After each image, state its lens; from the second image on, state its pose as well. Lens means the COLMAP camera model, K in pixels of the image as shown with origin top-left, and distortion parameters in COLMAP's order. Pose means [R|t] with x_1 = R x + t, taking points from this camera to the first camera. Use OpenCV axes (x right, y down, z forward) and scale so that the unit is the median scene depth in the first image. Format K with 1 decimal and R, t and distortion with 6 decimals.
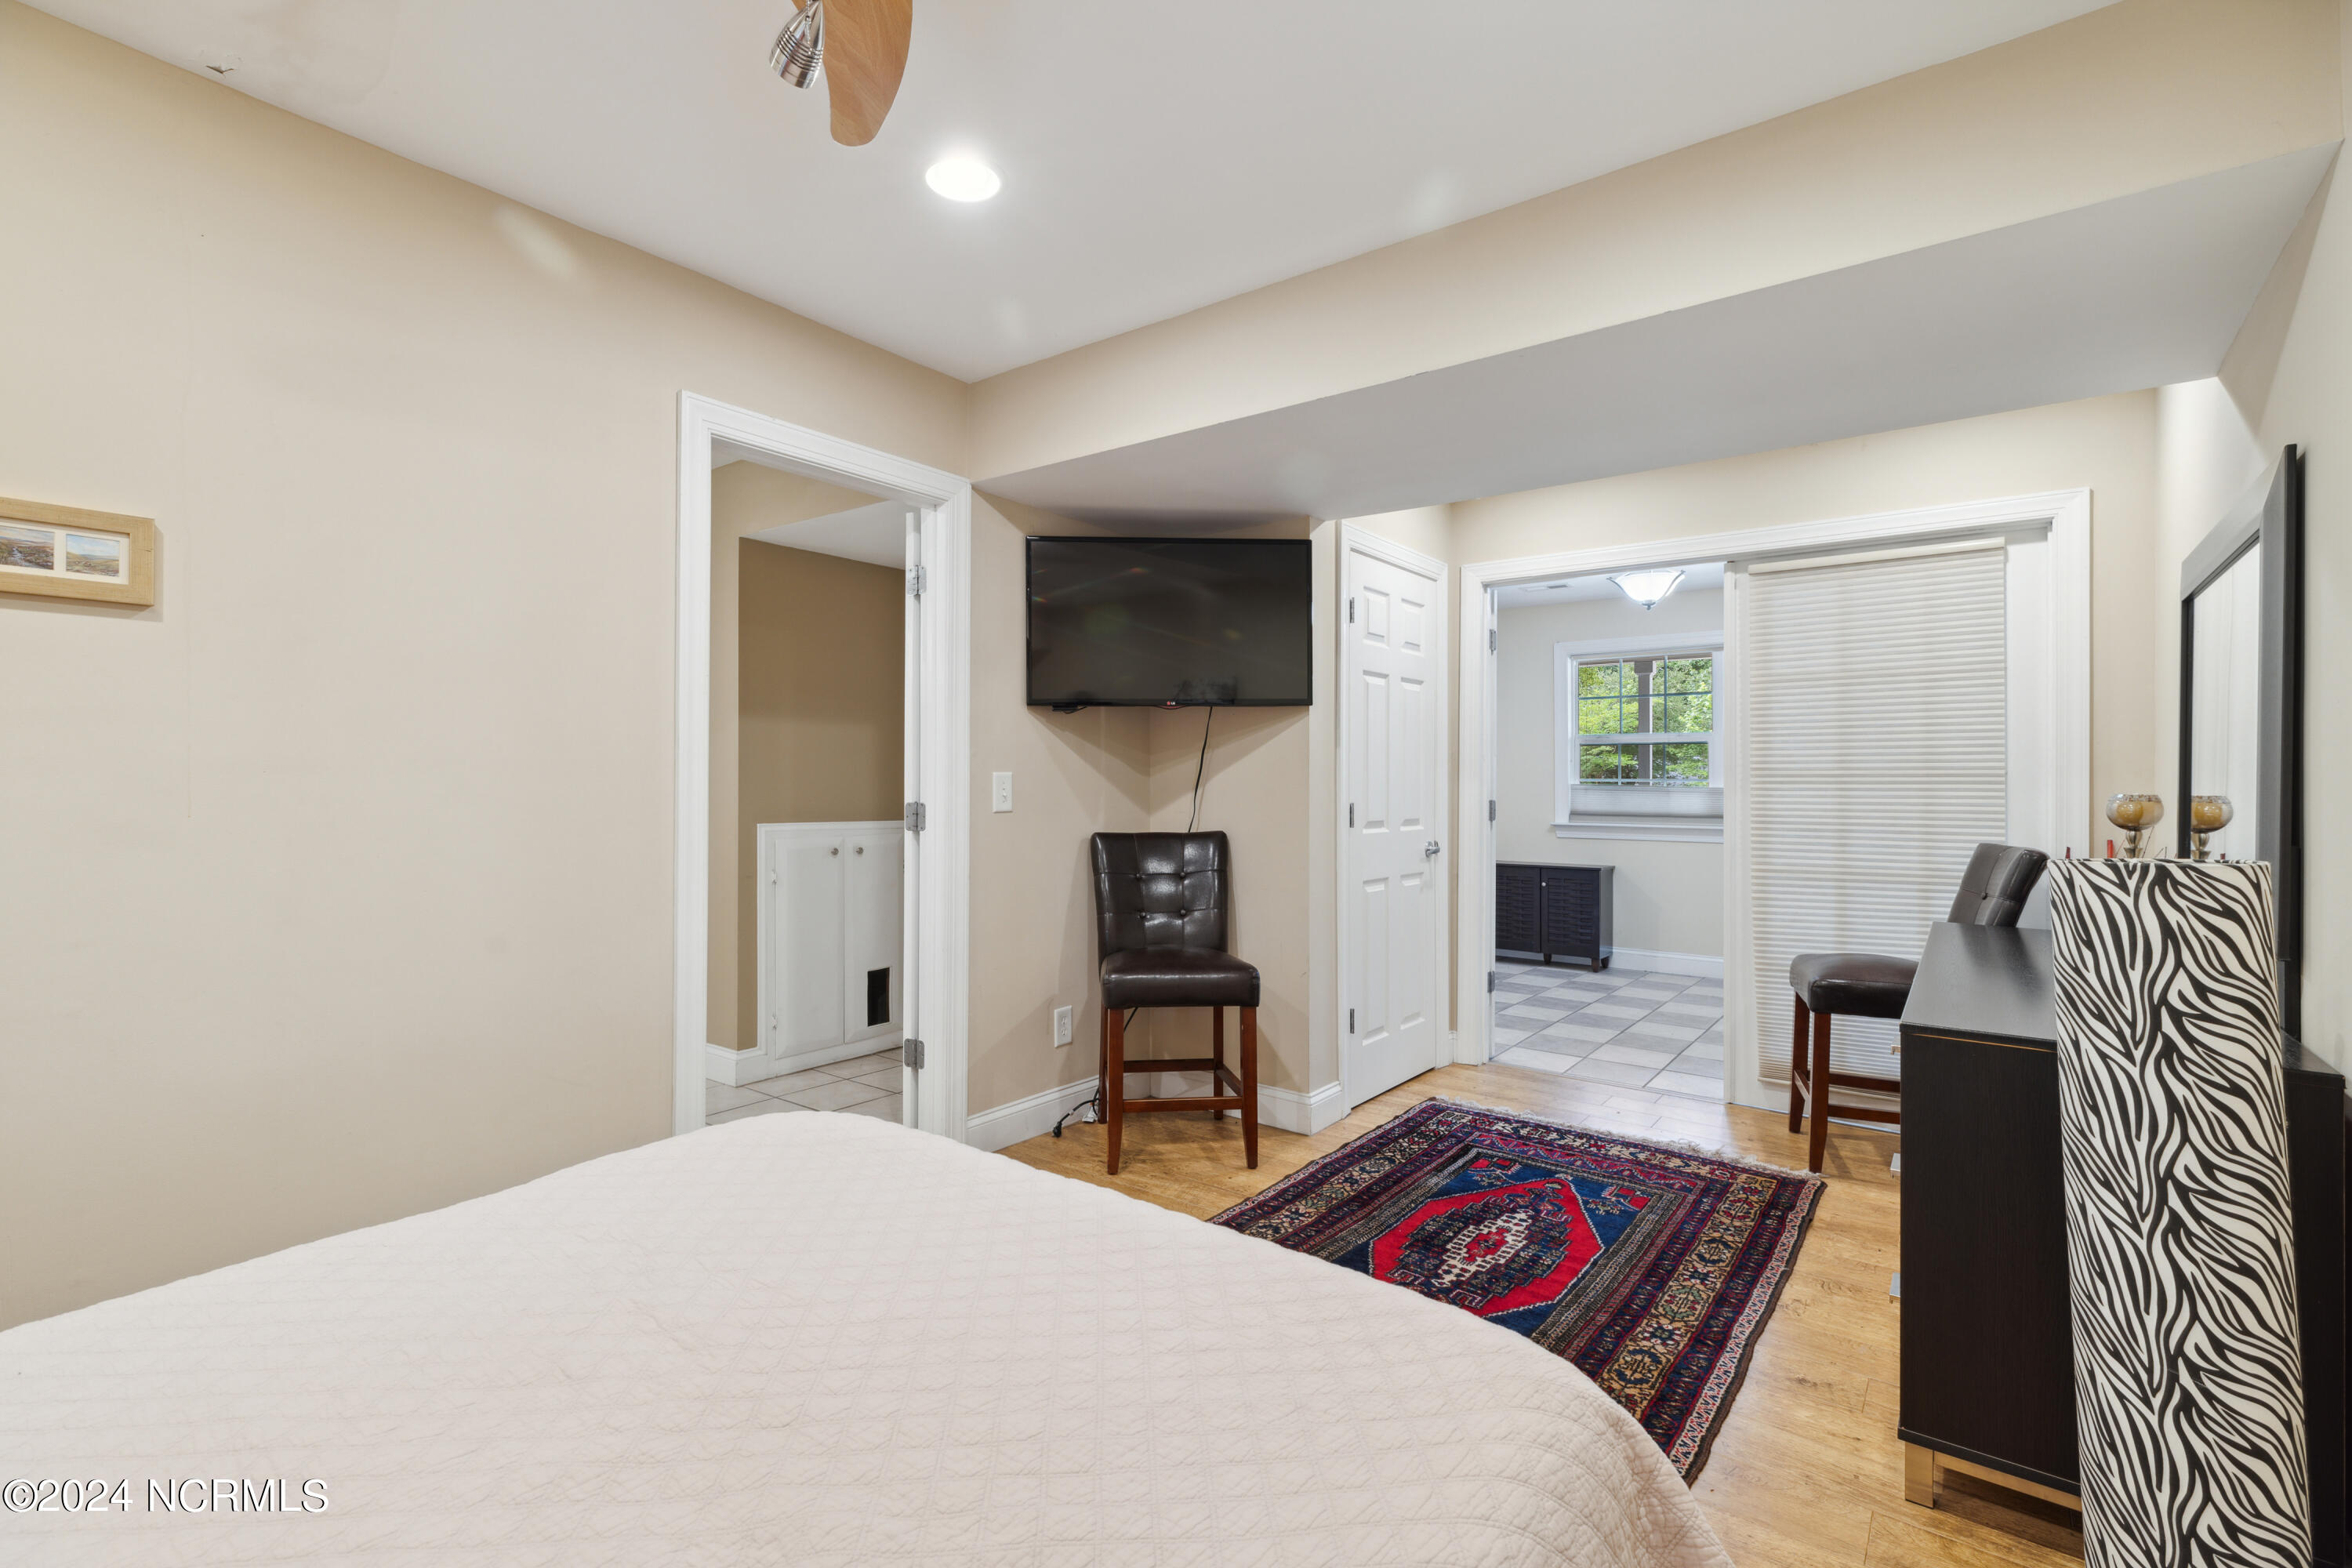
lens RADIAL K [[1051.1, 0, 1163.3], [0, 1051.1, 788.5], [0, 0, 1]] dist [0.002381, 0.000789]
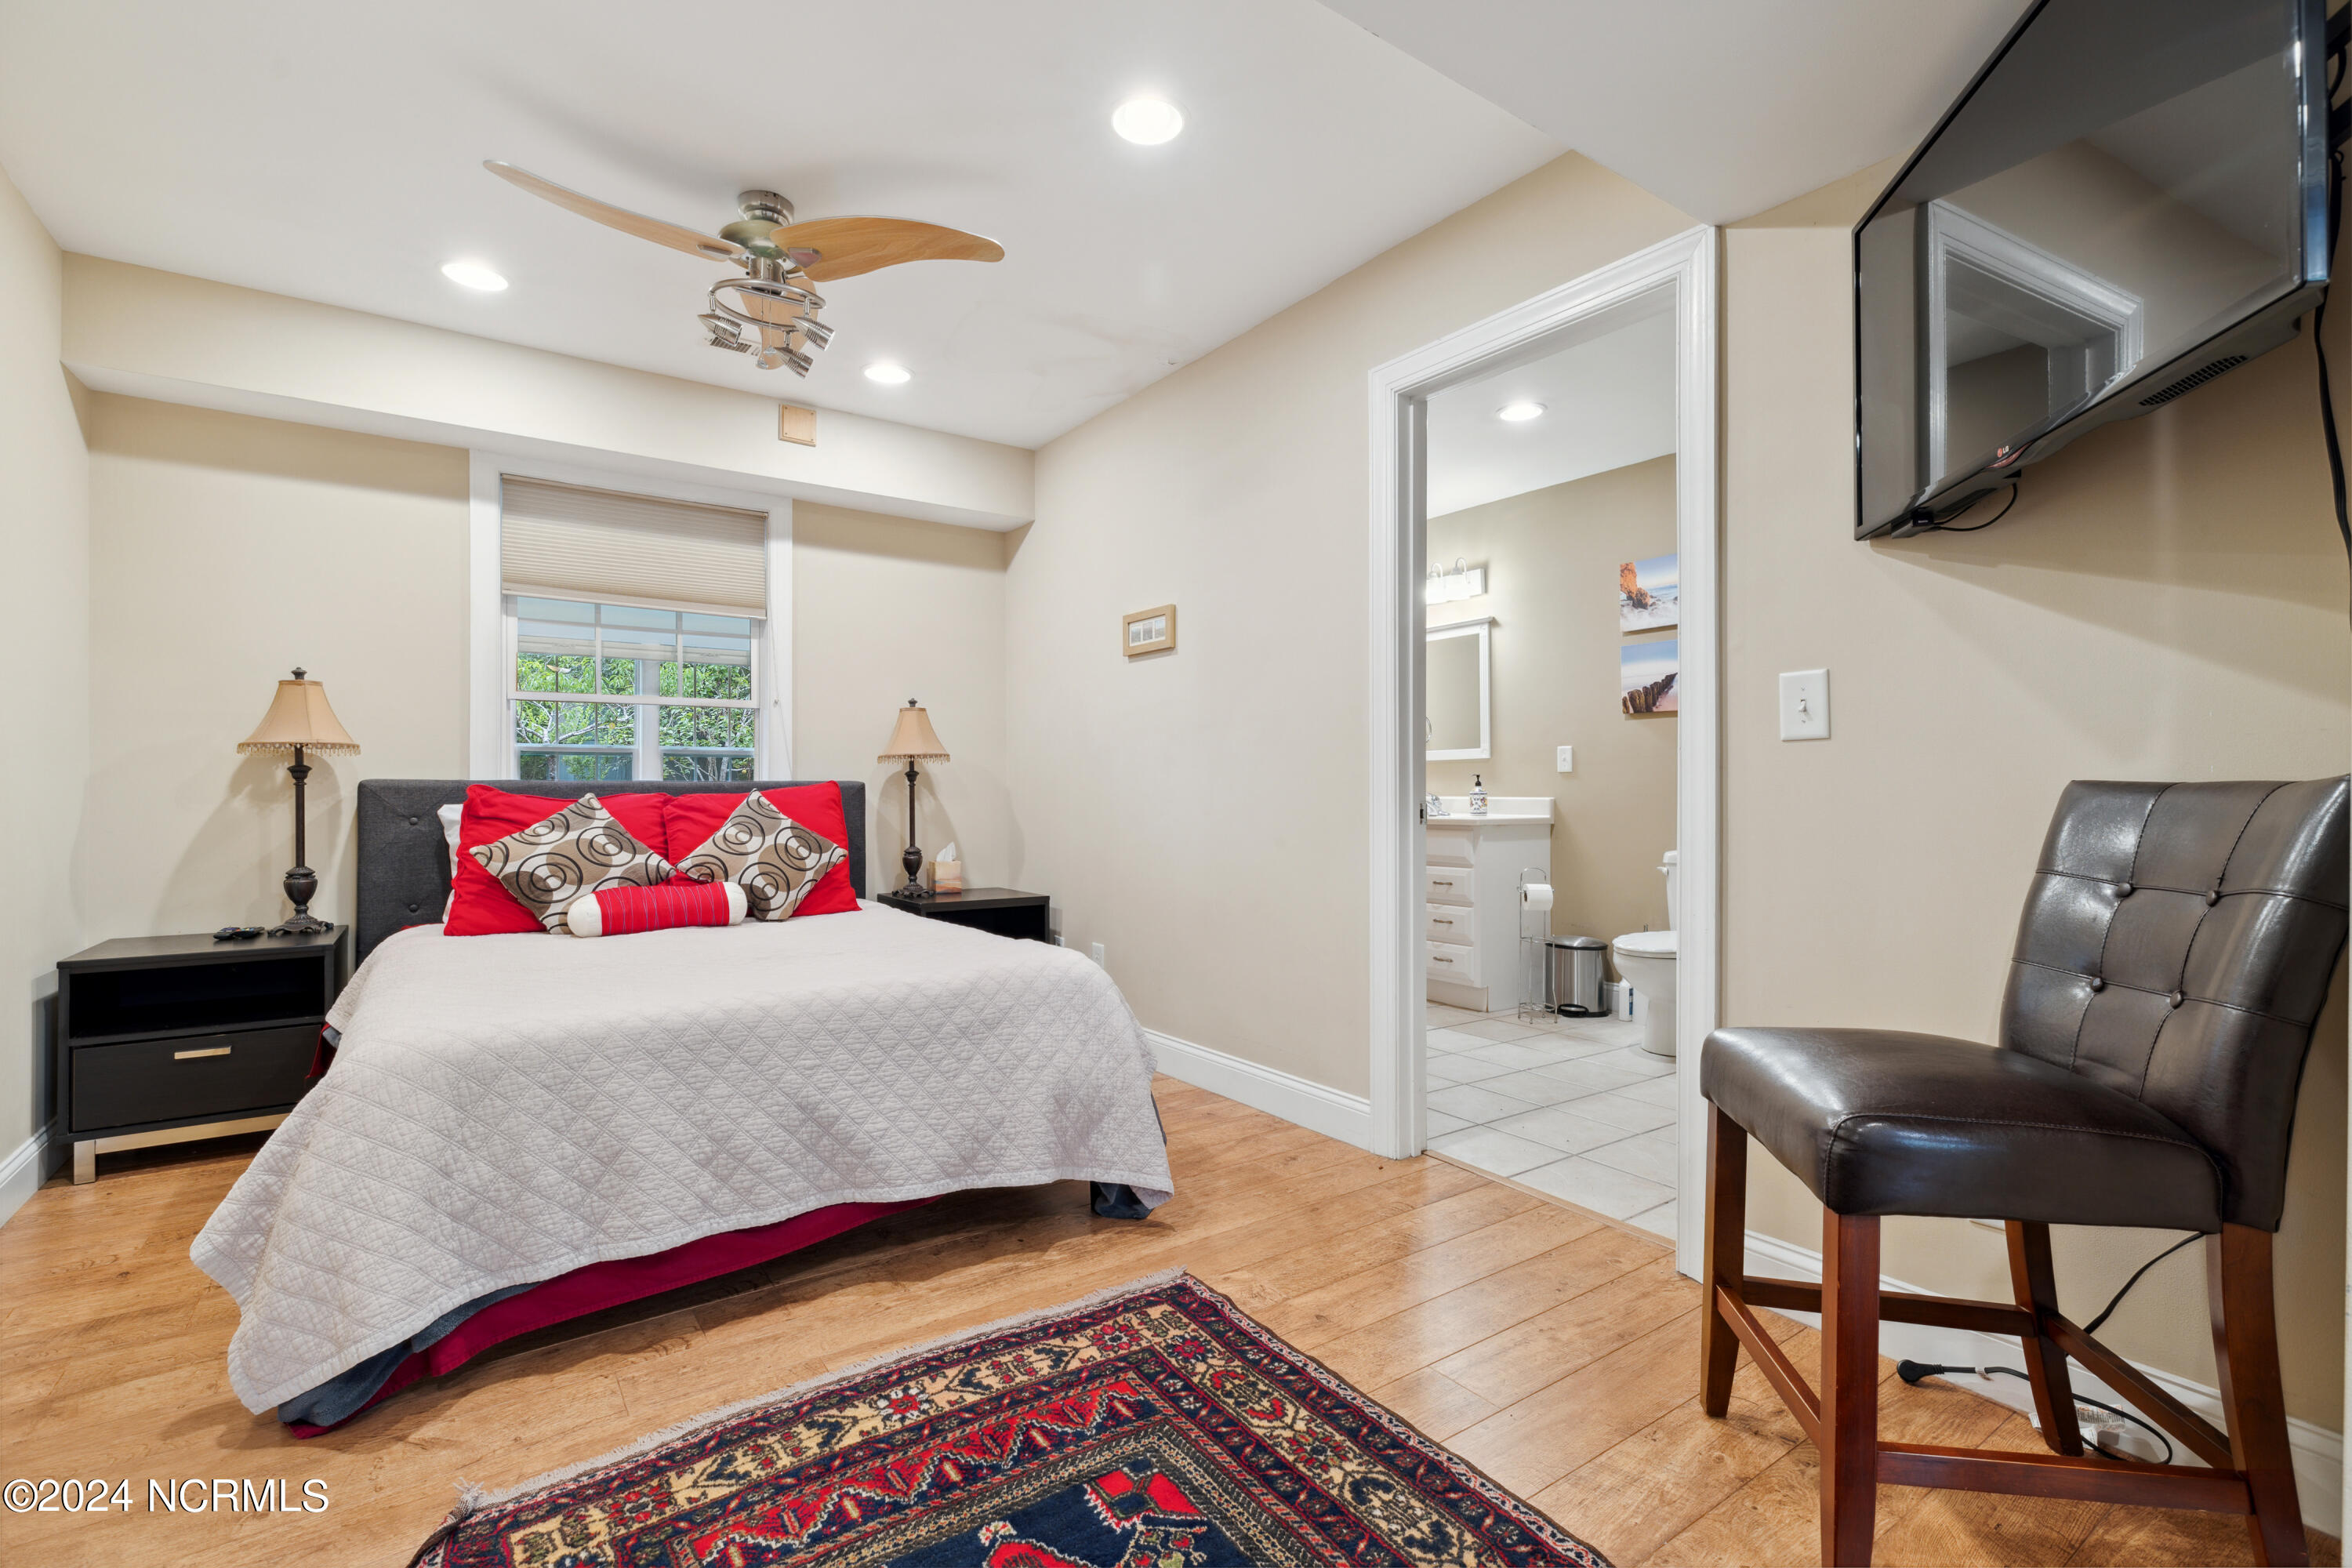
lens RADIAL K [[1040.5, 0, 1155.6], [0, 1040.5, 785.5], [0, 0, 1]] dist [0.003657, -0.000180]
pose [[-0.297518, -0.005909, -0.954698, 0.549178], [-0.005600, 0.999974, -0.004444, 0.058167], [0.954700, 0.004024, -0.297543, 0.913309]]
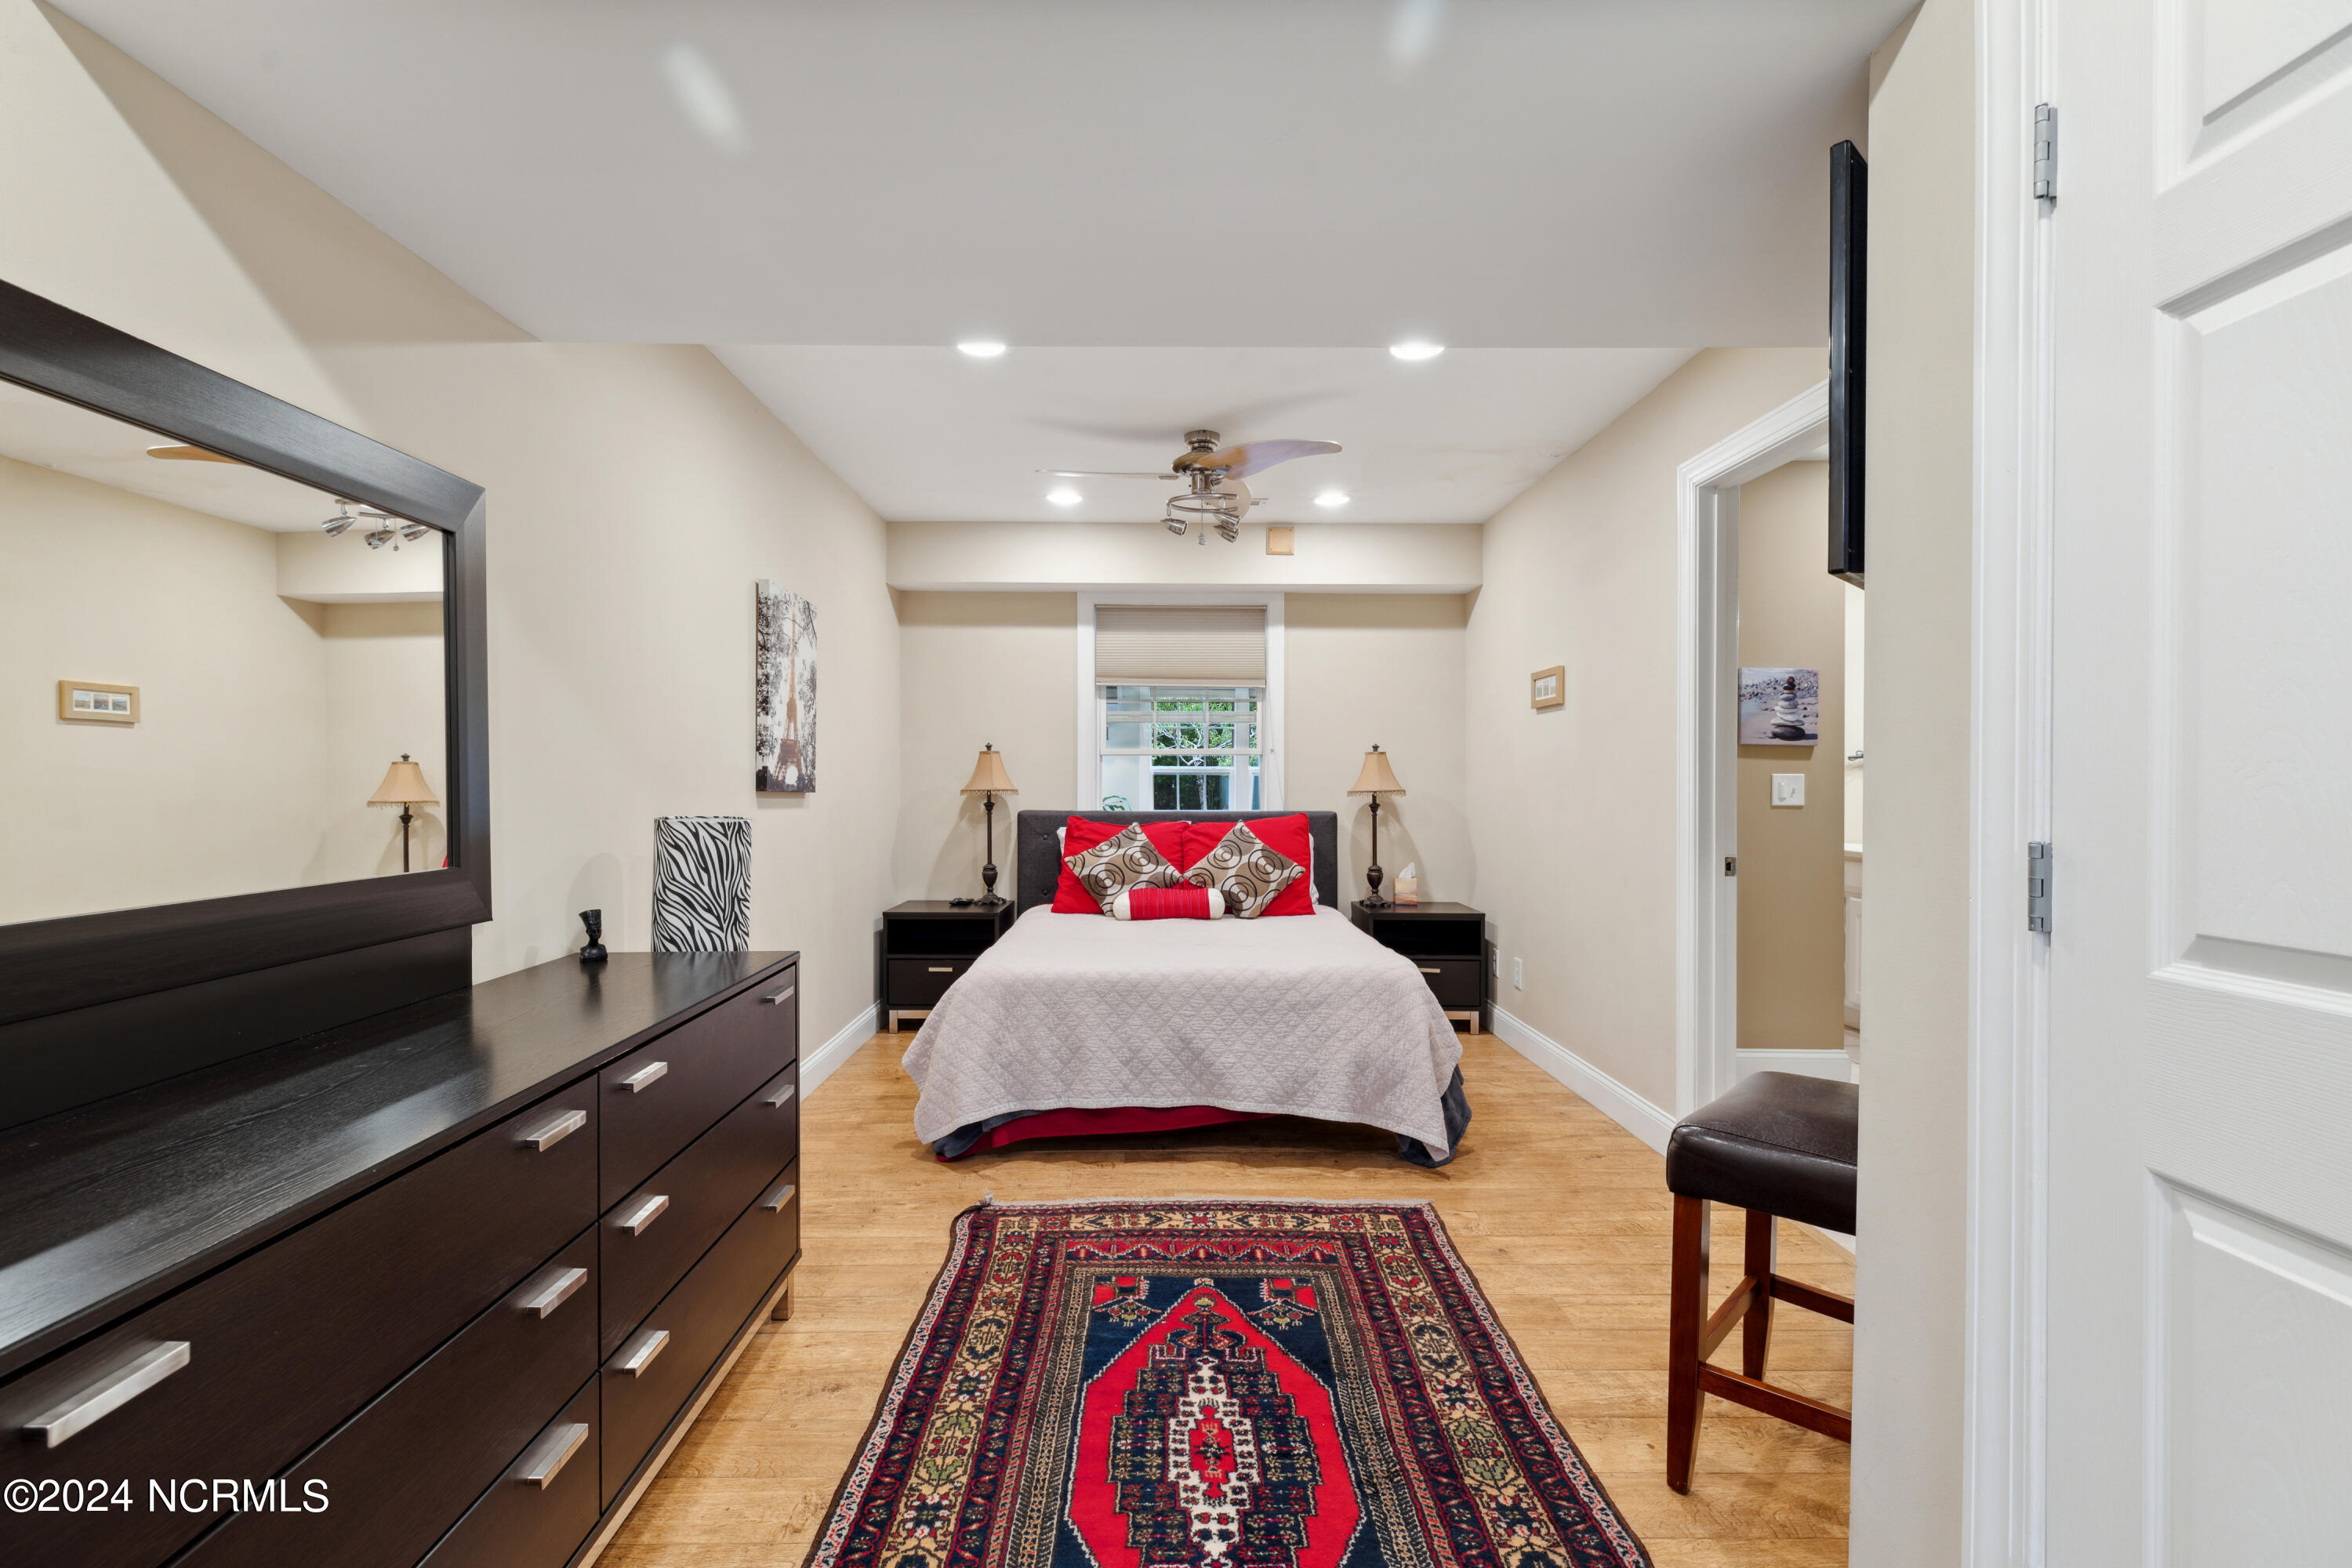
lens RADIAL K [[1051.1, 0, 1163.3], [0, 1051.1, 788.5], [0, 0, 1]] dist [0.002381, 0.000789]
pose [[-0.783574, 0.000160, -0.621299, 0.656427], [-0.007378, 0.999927, 0.009564, -0.001872], [0.621255, 0.012078, -0.783515, 1.310646]]
